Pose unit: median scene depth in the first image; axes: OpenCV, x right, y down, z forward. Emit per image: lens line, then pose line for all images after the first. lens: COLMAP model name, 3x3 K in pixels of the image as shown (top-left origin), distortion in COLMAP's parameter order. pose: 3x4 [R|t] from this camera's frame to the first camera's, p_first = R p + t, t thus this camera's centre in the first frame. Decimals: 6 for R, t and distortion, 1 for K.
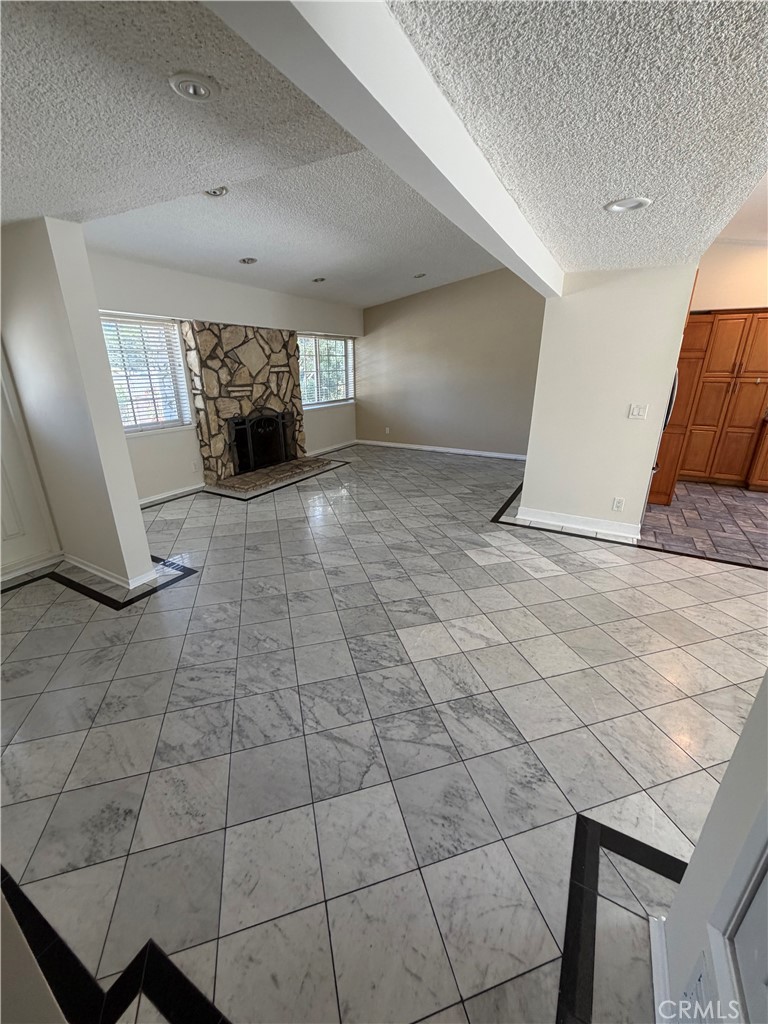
lens RADIAL K [[409.7, 0, 384.2], [0, 409.7, 508.4], [0, 0, 1]] dist [0.001207, 0.000092]
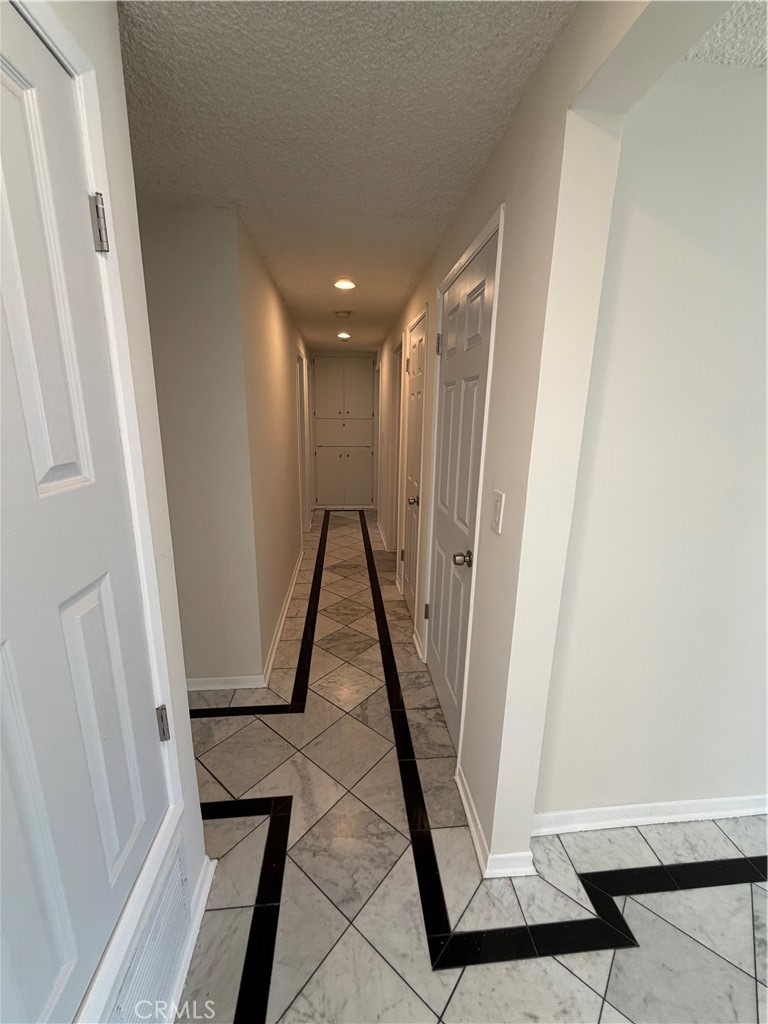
lens RADIAL K [[409.7, 0, 381.2], [0, 409.7, 508.1], [0, 0, 1]] dist [0.001207, 0.000092]
pose [[-0.826511, 0.119307, -0.550132, 0.098837], [-0.206352, 0.845038, 0.493285, -0.058041], [0.523735, 0.521226, -0.673814, 0.207264]]
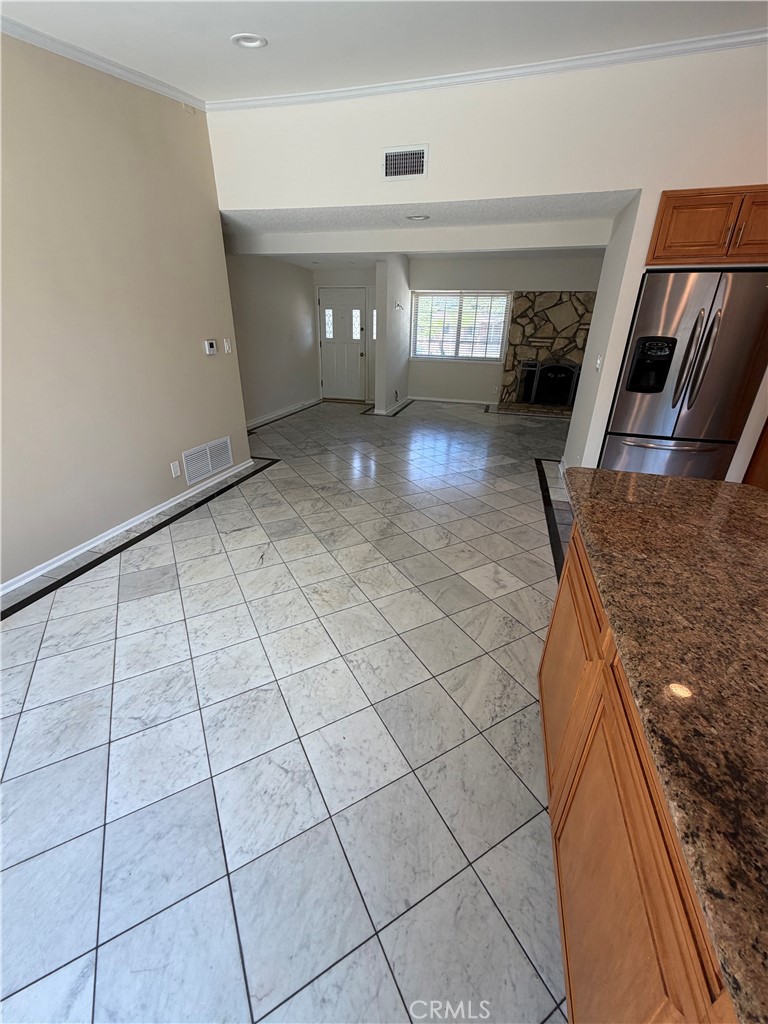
lens RADIAL K [[409.7, 0, 384.4], [0, 409.7, 509.0], [0, 0, 1]] dist [0.001207, 0.000092]
pose [[0.220322, 0.399337, -0.889937, 1.191340], [-0.343563, 0.885660, 0.312362, -0.052983], [0.912920, 0.236930, 0.332328, 0.256556]]
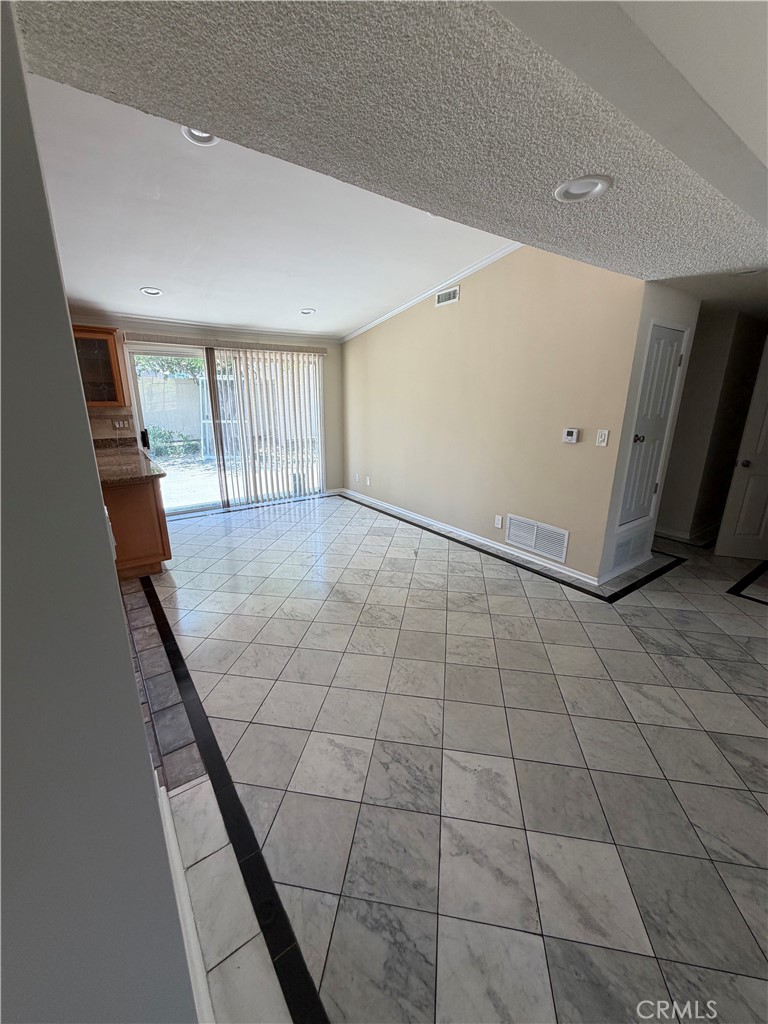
lens RADIAL K [[409.7, 0, 383.6], [0, 409.7, 508.4], [0, 0, 1]] dist [0.001207, 0.000092]
pose [[-0.901816, -0.124707, 0.413734, 0.239220], [0.136686, 0.825967, 0.546896, -0.320239], [-0.409932, 0.549752, -0.727825, 0.914186]]
